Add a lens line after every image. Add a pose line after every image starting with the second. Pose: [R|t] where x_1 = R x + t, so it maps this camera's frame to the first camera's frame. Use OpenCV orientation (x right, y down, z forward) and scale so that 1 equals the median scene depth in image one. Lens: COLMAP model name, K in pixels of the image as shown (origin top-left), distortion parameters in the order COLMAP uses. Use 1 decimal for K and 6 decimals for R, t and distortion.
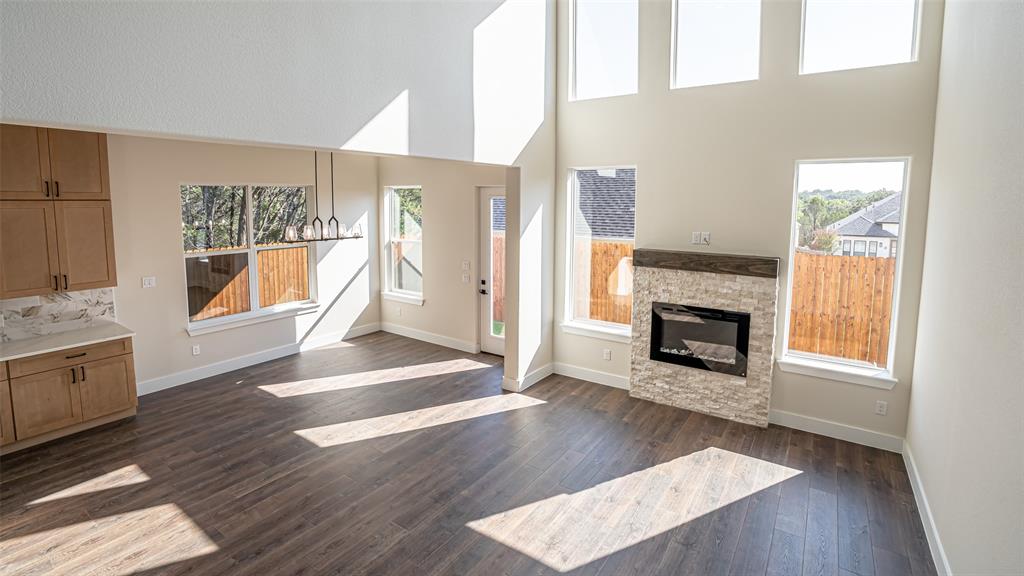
lens RADIAL K [[473.8, 0, 508.0], [0, 473.8, 244.8], [0, 0, 1]] dist [-0.071897, 0.026763]
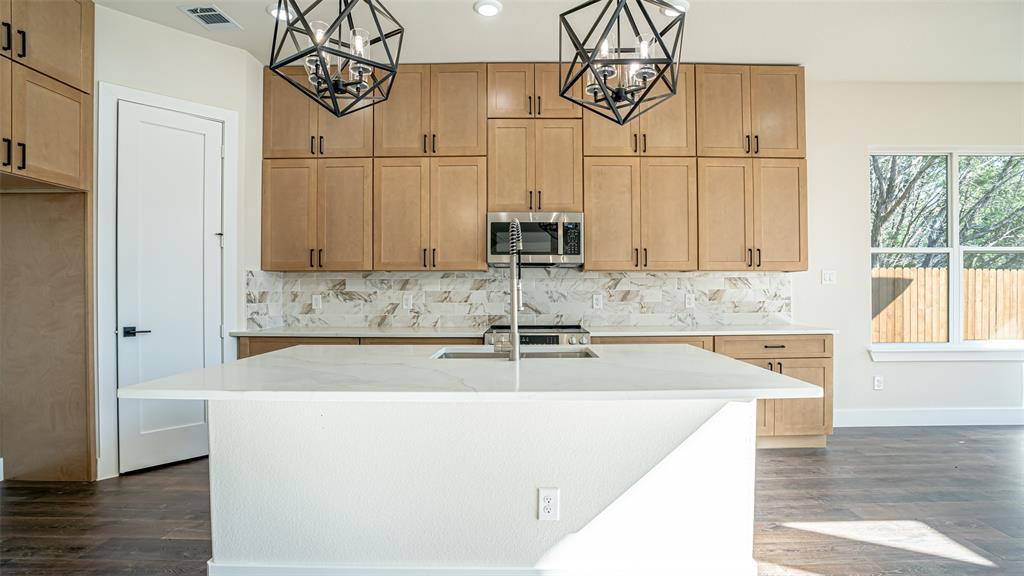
lens RADIAL K [[479.2, 0, 521.3], [0, 479.2, 294.8], [0, 0, 1]] dist [-0.068539, 0.026075]
pose [[0.568701, -0.006074, -0.822522, -0.450002], [-0.073445, 0.995604, -0.058133, 0.195764], [0.819259, 0.093470, 0.565754, 0.155991]]
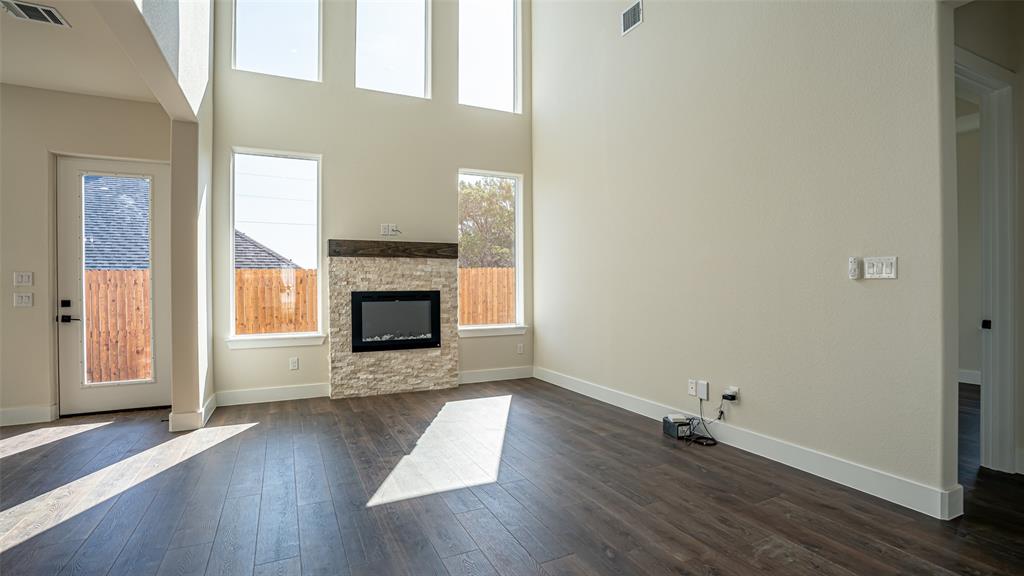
lens RADIAL K [[472.9, 0, 509.7], [0, 472.9, 287.4], [0, 0, 1]] dist [-0.071569, 0.026522]
pose [[0.489258, -0.011078, 0.872069, -0.386603], [0.092332, 0.994958, -0.039162, 0.181724], [-0.867238, 0.099681, 0.487814, 0.238636]]
